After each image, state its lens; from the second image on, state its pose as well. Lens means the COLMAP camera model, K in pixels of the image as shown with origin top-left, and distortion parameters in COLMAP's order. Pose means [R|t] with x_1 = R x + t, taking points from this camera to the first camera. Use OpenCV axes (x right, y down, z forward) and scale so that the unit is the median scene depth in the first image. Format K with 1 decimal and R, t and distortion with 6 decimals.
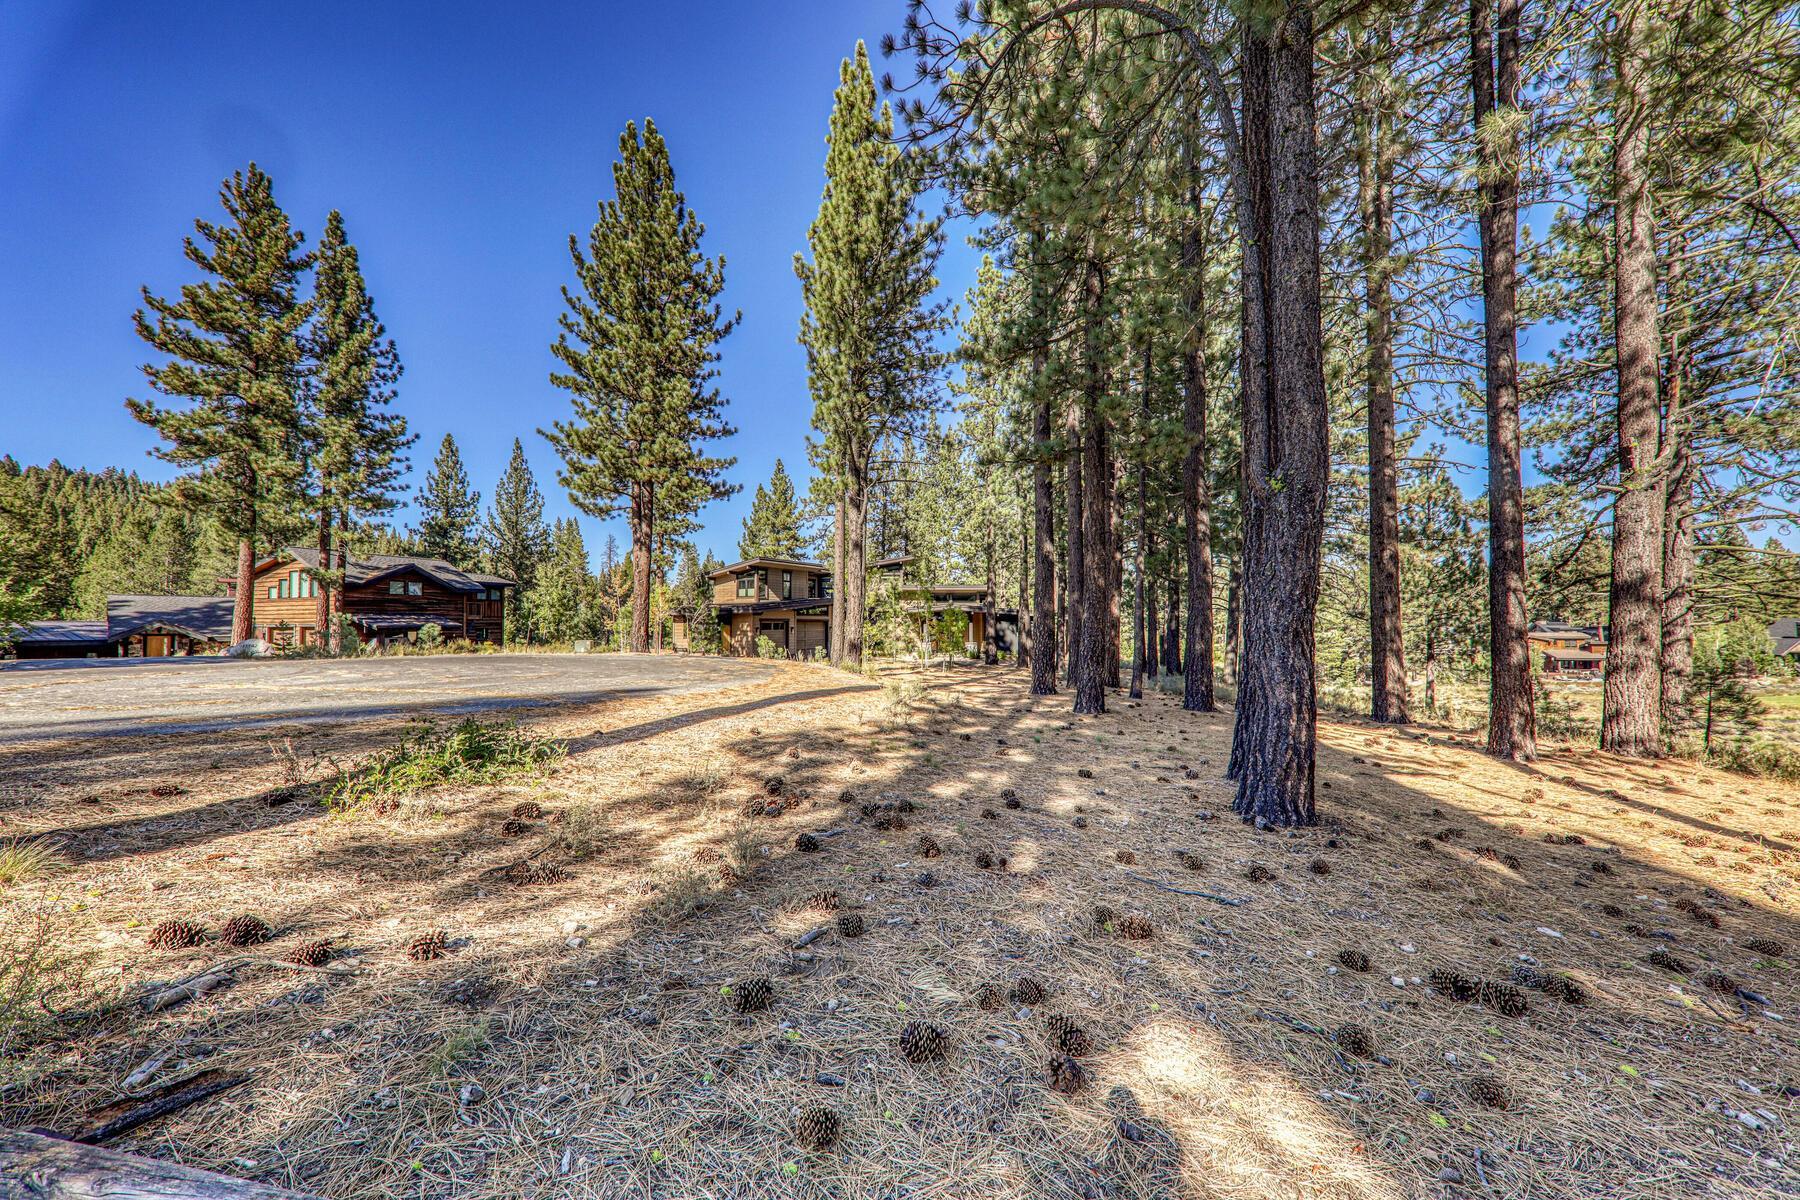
lens RADIAL K [[671.7, 0, 898.5], [0, 671.7, 605.4], [0, 0, 1]] dist [0.001765, -0.000083]
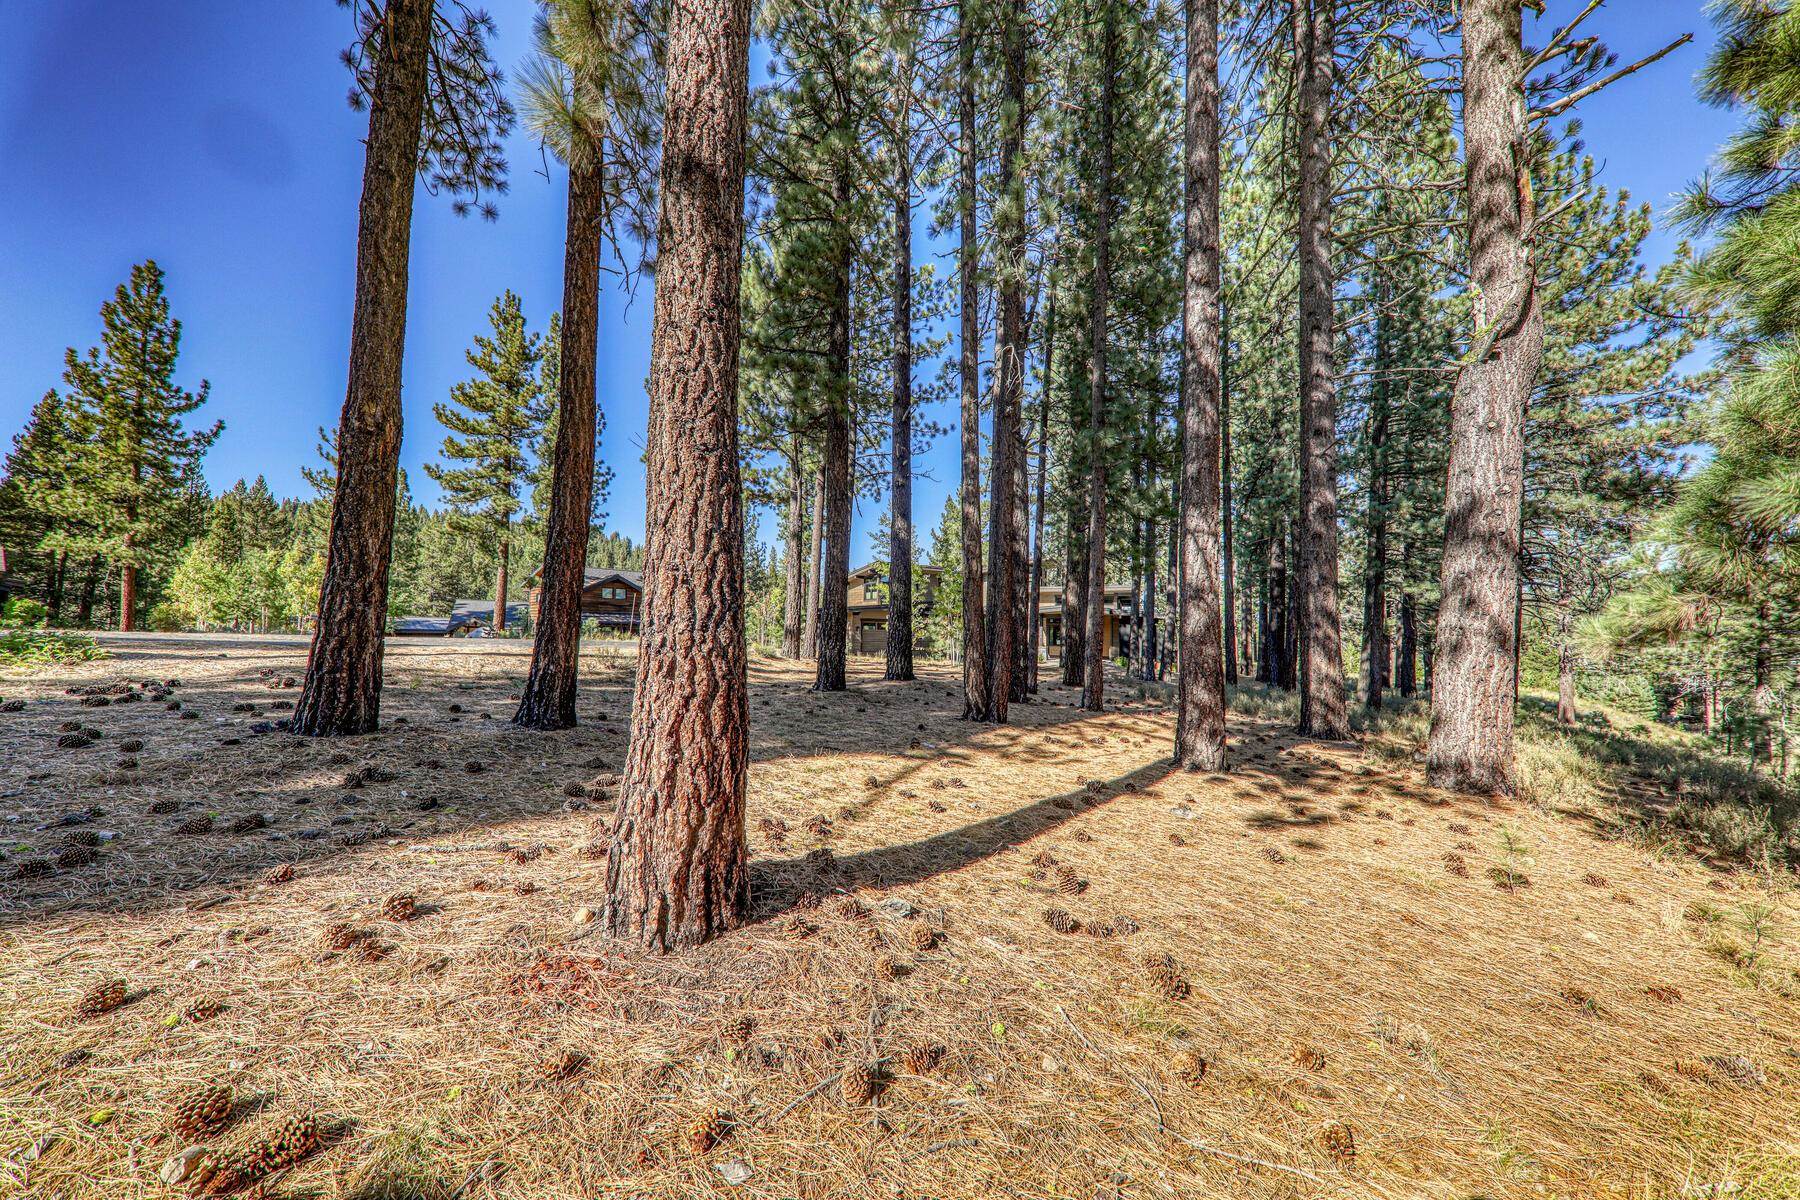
lens RADIAL K [[671.7, 0, 898.5], [0, 671.7, 605.4], [0, 0, 1]] dist [0.001765, -0.000083]
pose [[0.907397, -0.005010, -0.420245, 0.397024], [-0.004903, 0.999735, -0.022506, 0.030995], [0.420246, 0.022483, 0.907131, 0.096554]]
